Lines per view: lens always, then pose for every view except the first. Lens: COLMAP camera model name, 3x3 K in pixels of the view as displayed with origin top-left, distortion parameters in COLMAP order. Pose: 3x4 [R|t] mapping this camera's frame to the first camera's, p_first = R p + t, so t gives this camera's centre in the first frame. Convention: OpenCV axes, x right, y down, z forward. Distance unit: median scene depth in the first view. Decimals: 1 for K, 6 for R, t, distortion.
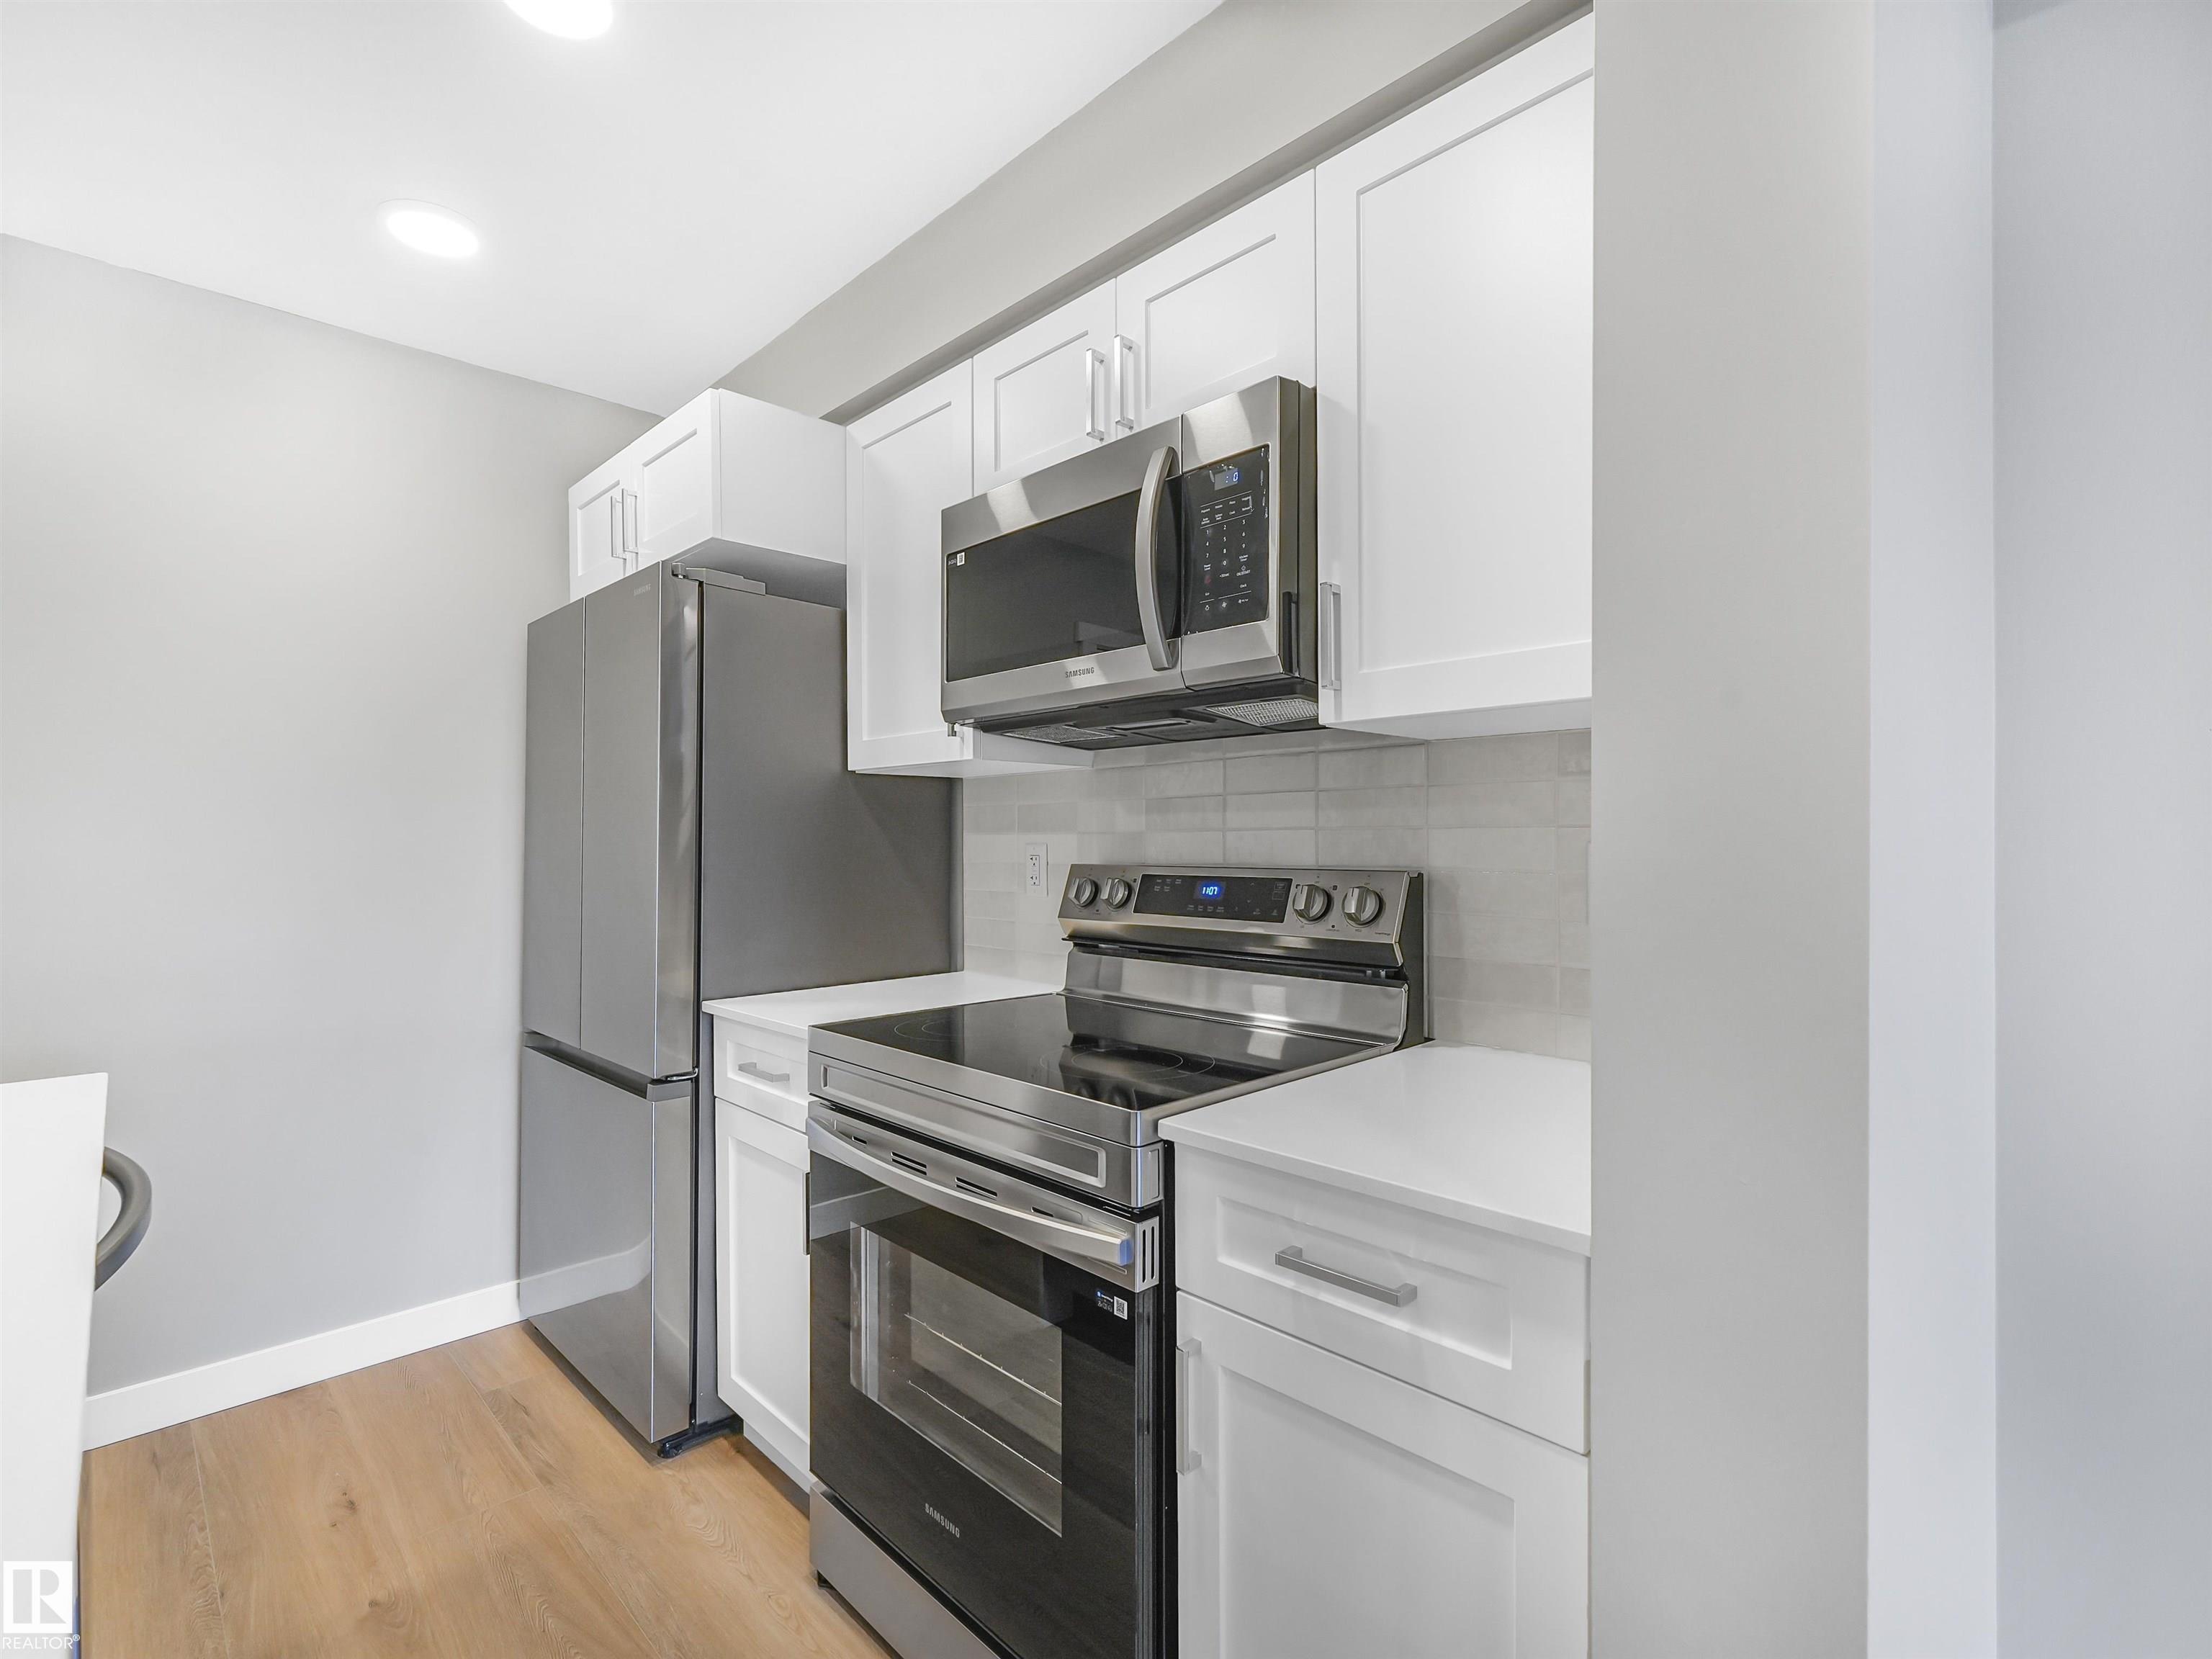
lens RADIAL K [[1001.5, 0, 1103.6], [0, 1001.5, 848.9], [0, 0, 1]] dist [-0.002278, 0.000303]
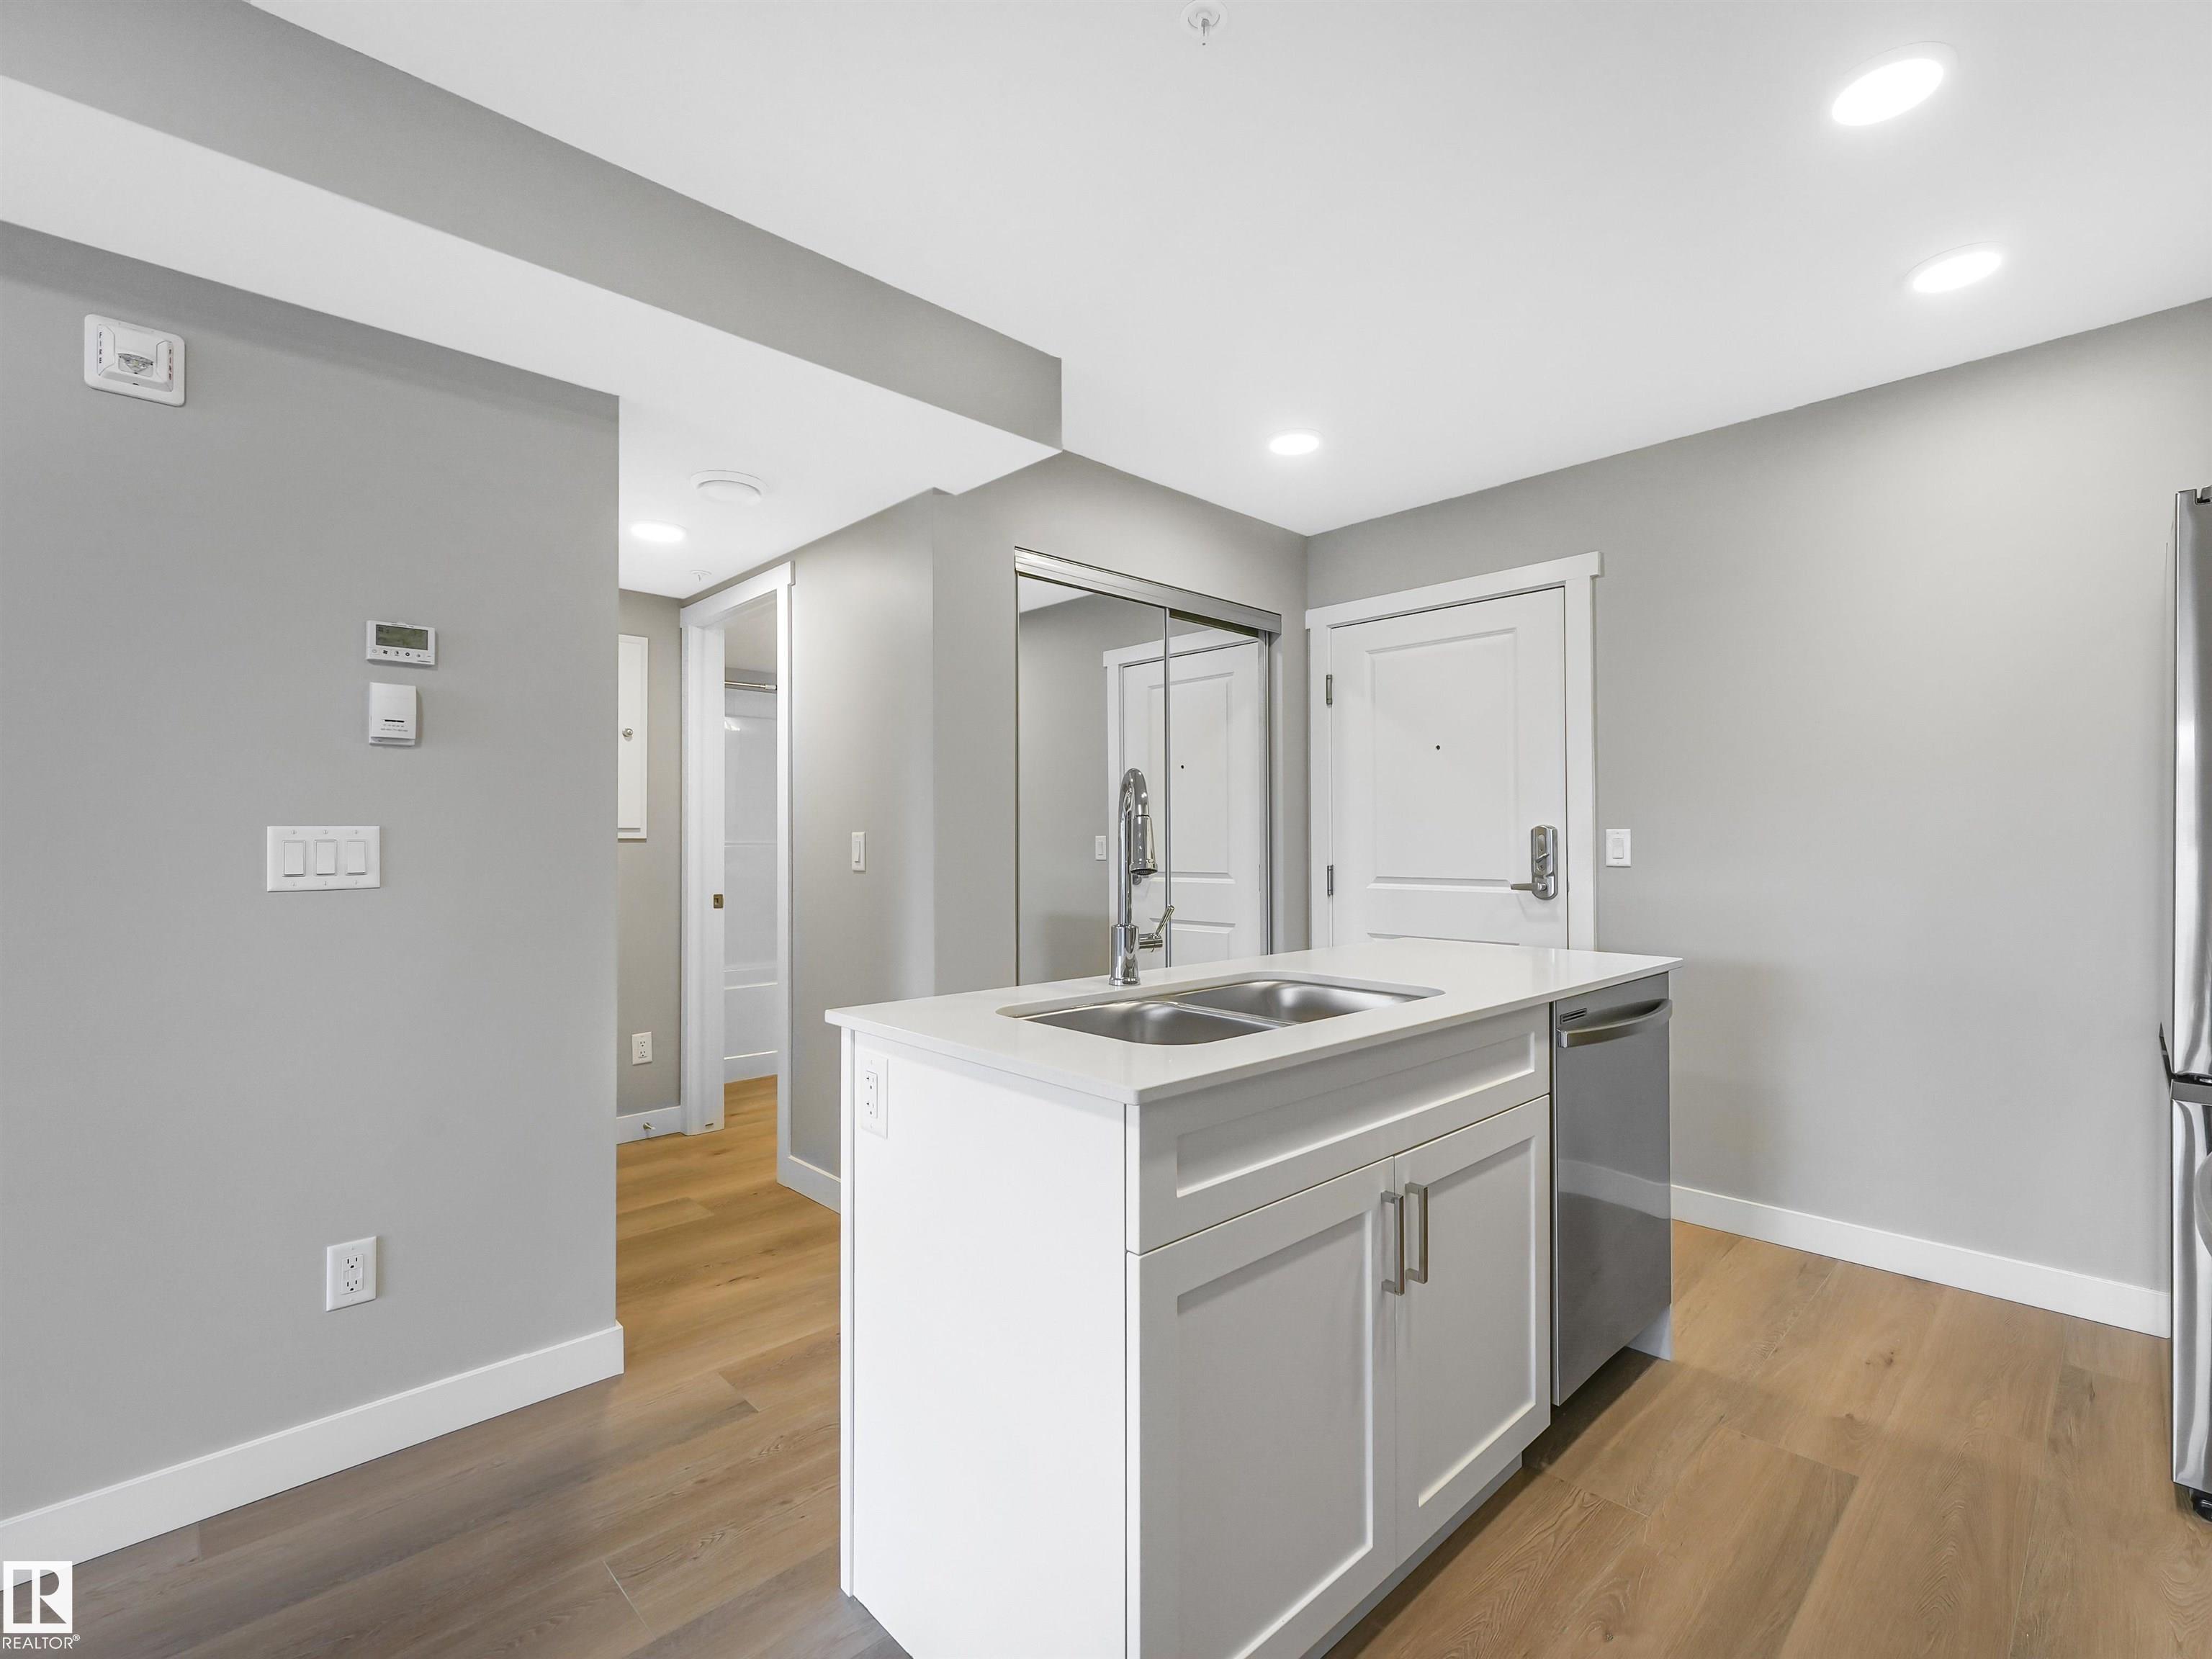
lens RADIAL K [[1001.5, 0, 1103.9], [0, 1001.5, 837.4], [0, 0, 1]] dist [-0.002278, 0.000303]
pose [[-0.021304, -0.004035, -0.999765, 0.493750], [0.011016, 0.999930, -0.004271, 0.010817], [0.999712, -0.011105, -0.021258, 0.073609]]
